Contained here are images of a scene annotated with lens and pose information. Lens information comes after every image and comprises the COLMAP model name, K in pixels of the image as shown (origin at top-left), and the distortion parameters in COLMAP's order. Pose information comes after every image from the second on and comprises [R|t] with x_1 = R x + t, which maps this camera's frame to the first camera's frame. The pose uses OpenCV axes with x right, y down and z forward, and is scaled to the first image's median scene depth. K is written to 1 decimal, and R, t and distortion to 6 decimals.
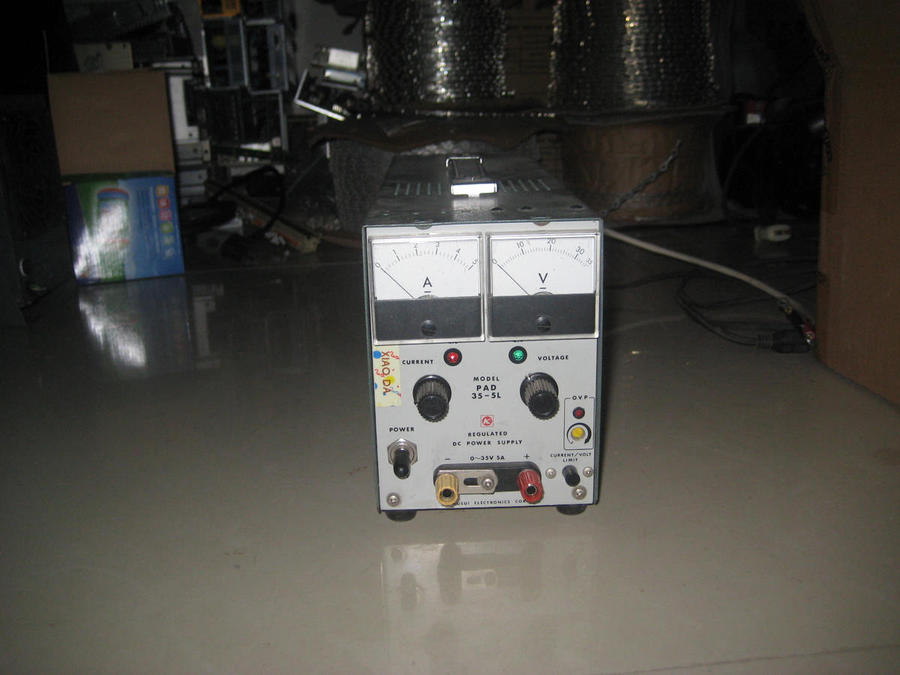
lens RADIAL K [[994.4, 0, 449.1], [0, 994.4, 337.9], [0, 0, 1]] dist [0.077849, 0.000000]
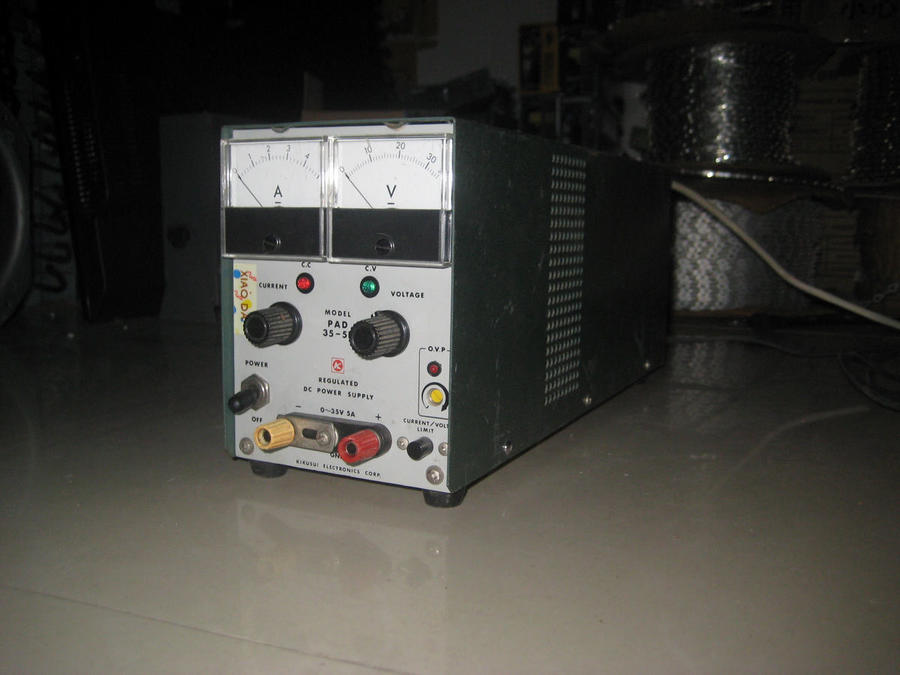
lens RADIAL K [[994.4, 0, 449.7], [0, 994.4, 336.8], [0, 0, 1]] dist [0.077849, 0.000000]
pose [[0.857346, 0.090547, -0.506715, 0.550913], [-0.175961, 0.976658, -0.123198, 0.148417], [0.483731, 0.194785, 0.853266, 0.321737]]
